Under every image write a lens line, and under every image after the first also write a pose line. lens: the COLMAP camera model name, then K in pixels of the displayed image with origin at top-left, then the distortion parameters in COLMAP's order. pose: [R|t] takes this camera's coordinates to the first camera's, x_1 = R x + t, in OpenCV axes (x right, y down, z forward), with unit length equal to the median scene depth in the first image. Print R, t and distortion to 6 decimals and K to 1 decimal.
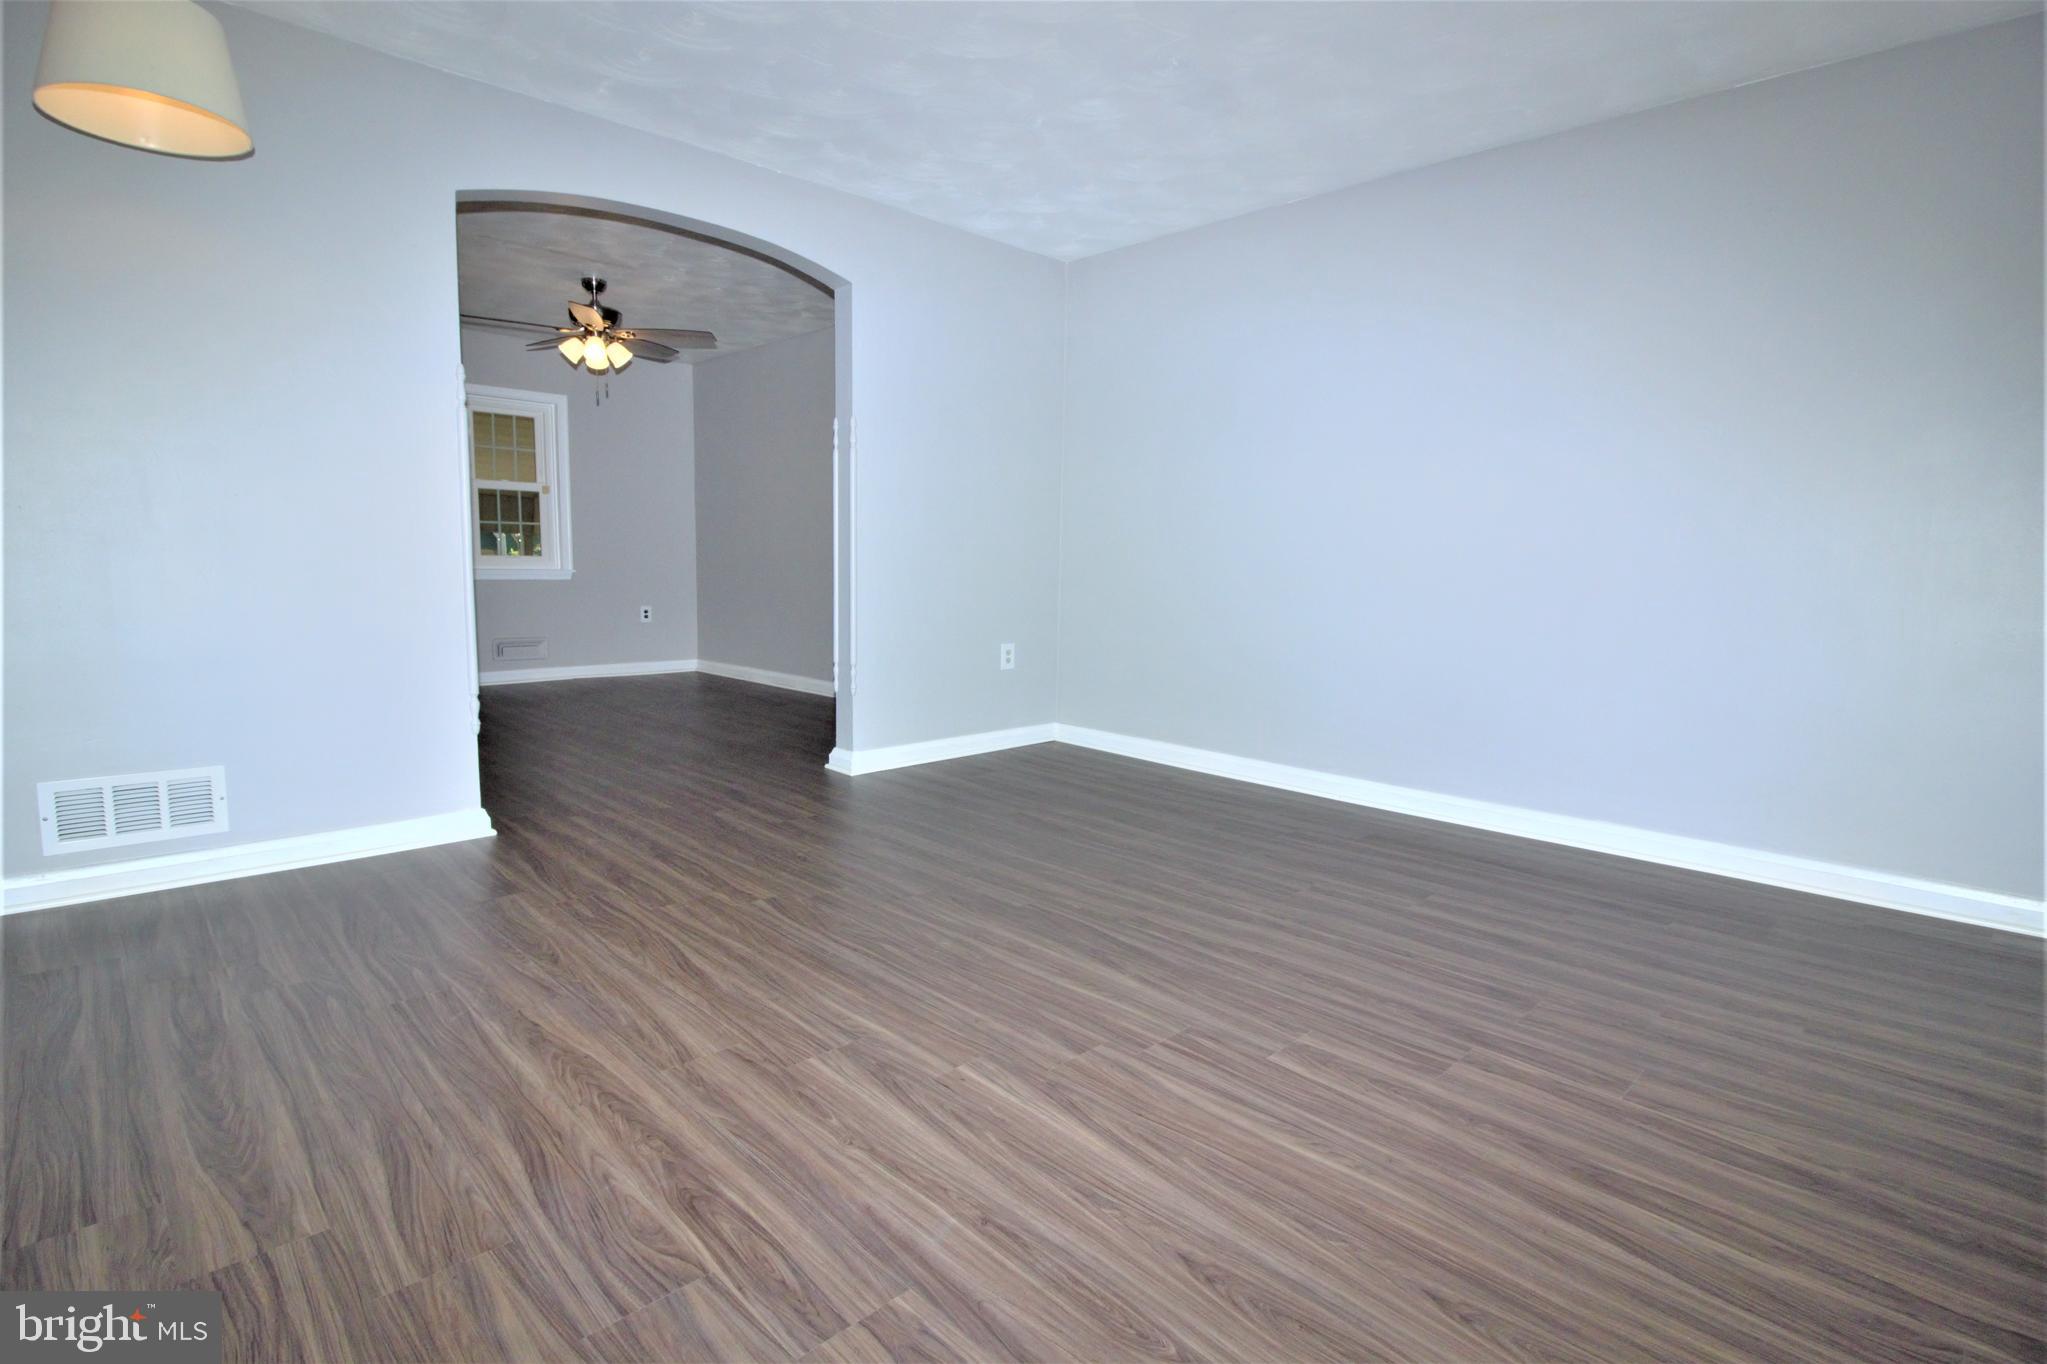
lens RADIAL K [[992.4, 0, 1023.5], [0, 992.4, 682.0], [0, 0, 1]] dist [-0.001998, -0.021309]
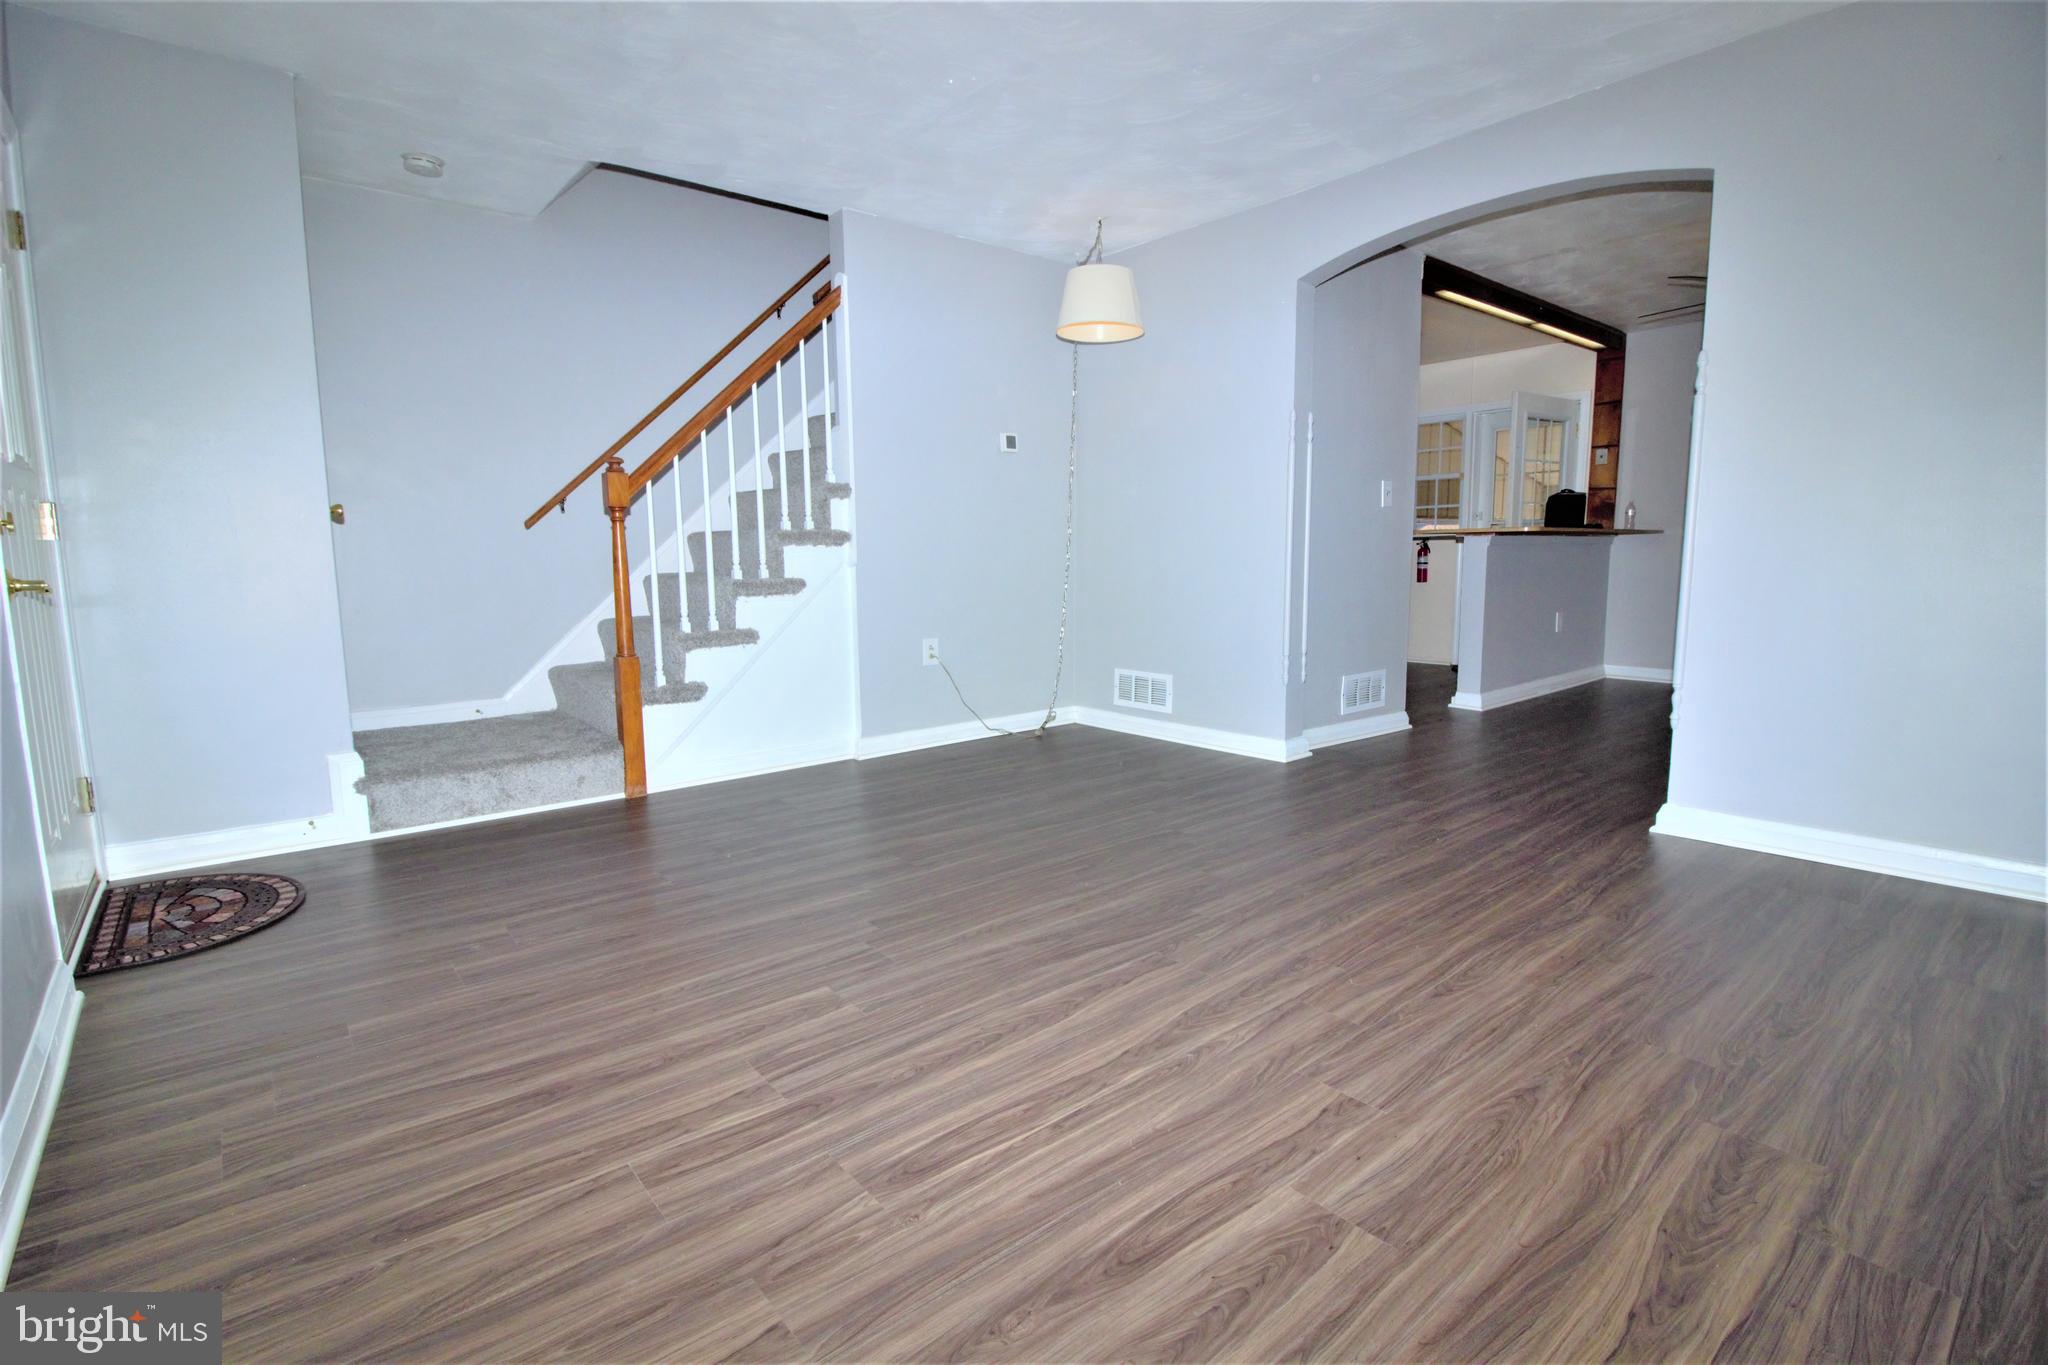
lens RADIAL K [[944.9, 0, 1032.7], [0, 944.9, 674.9], [0, 0, 1]] dist [0.000925, -0.014756]
pose [[-0.070242, 0.108510, -0.991611, 1.079444], [-0.114570, 0.986610, 0.116079, -0.102232], [0.990929, 0.121762, -0.056869, 1.078379]]
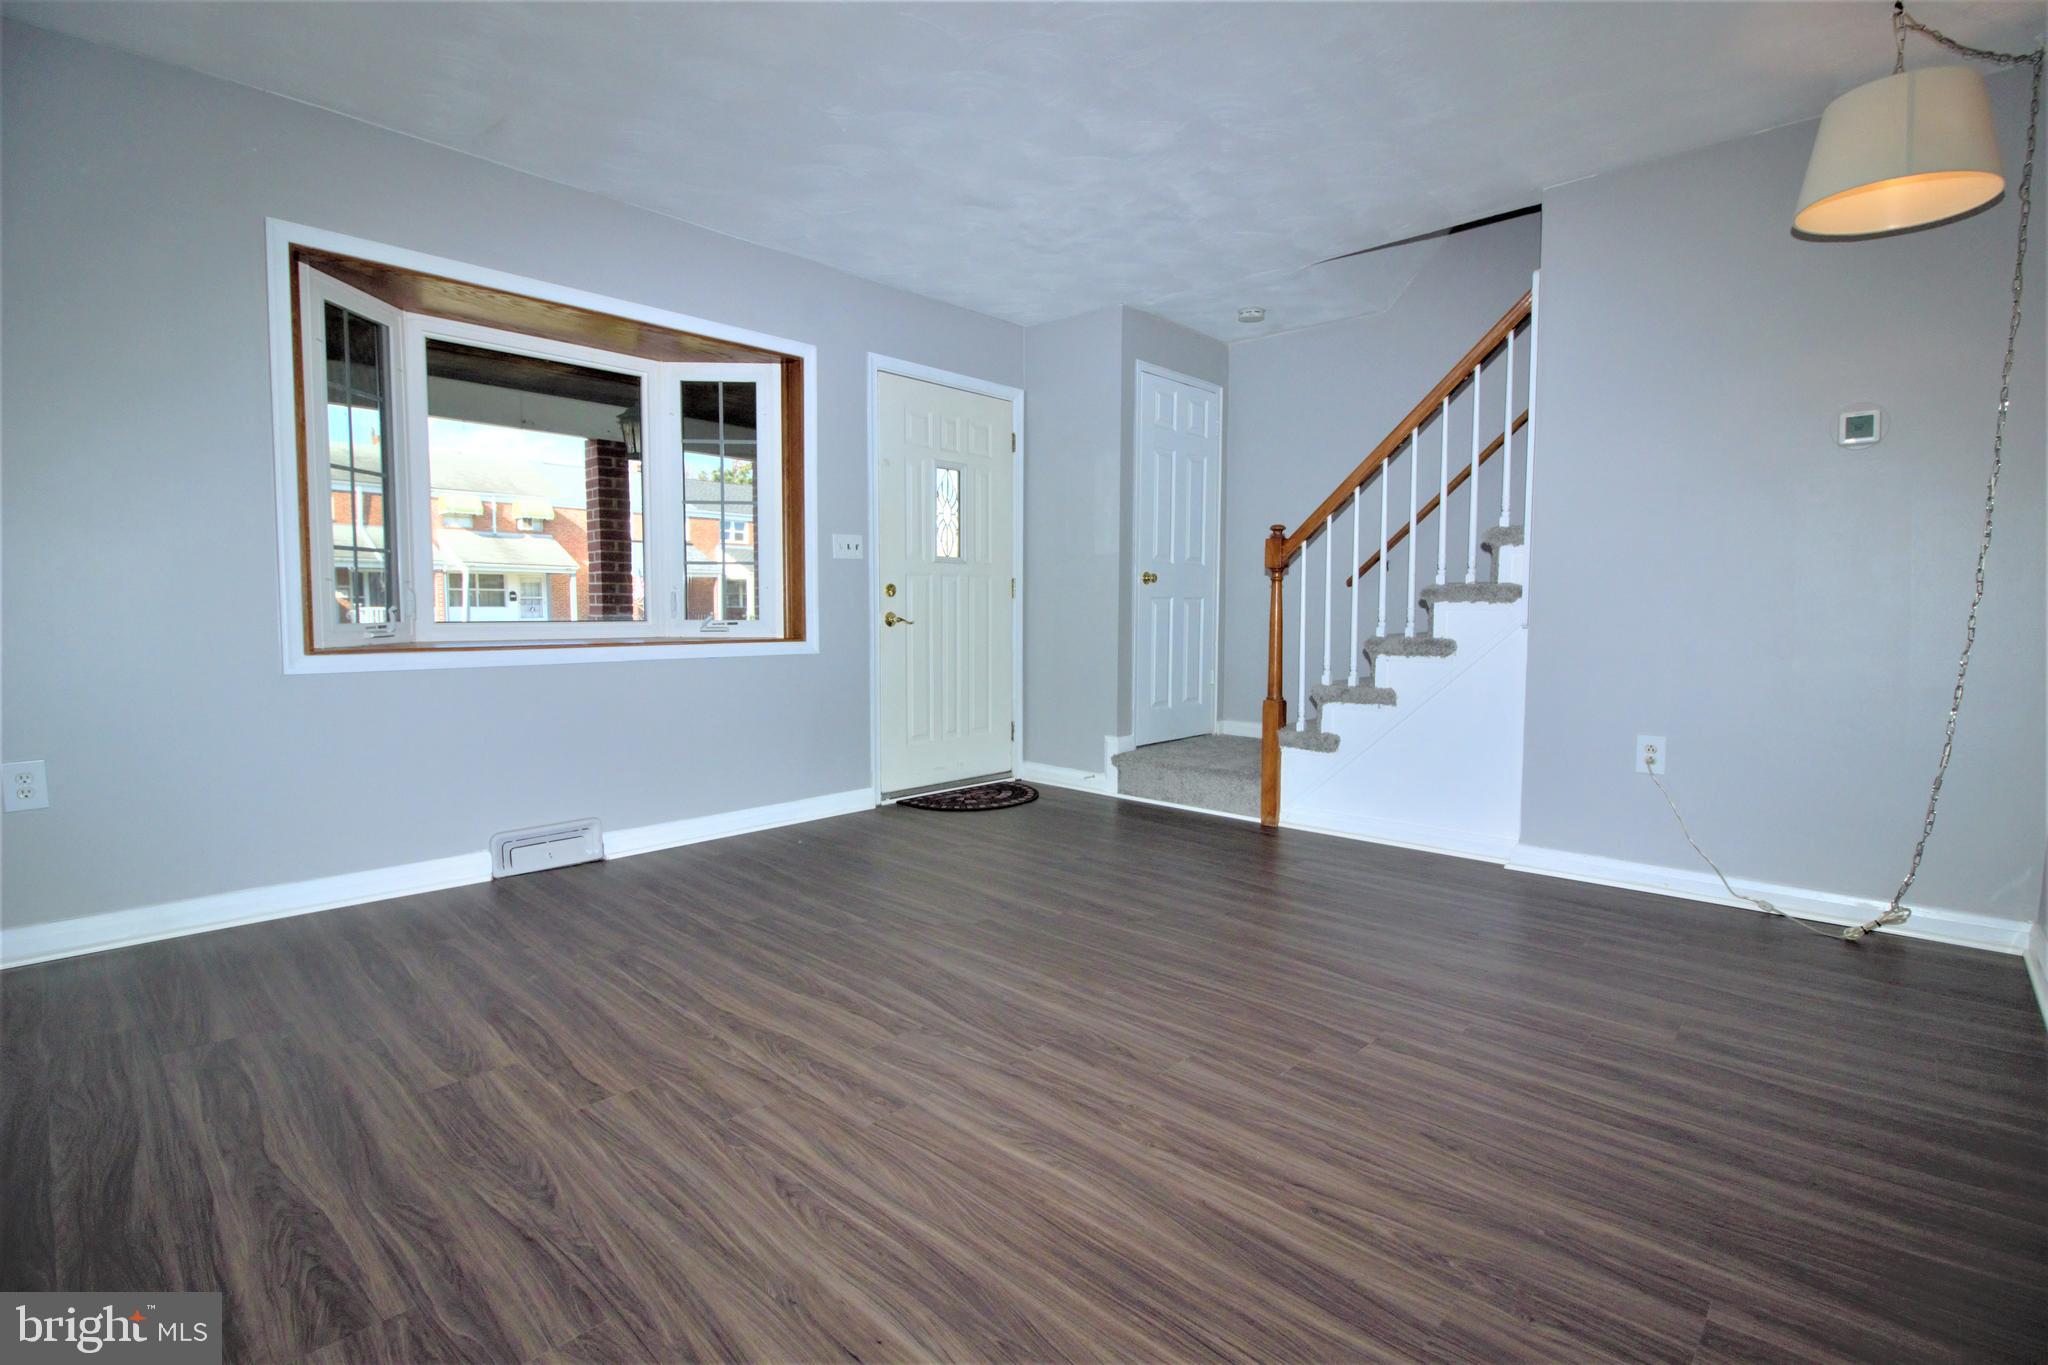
lens RADIAL K [[944.5, 0, 1038.2], [0, 944.5, 674.2], [0, 0, 1]] dist [0.000373, -0.013807]
pose [[-0.998563, -0.020636, -0.049455, 0.051445], [-0.029774, 0.980973, 0.191847, -0.252366], [0.044555, 0.193044, -0.980178, 2.064326]]
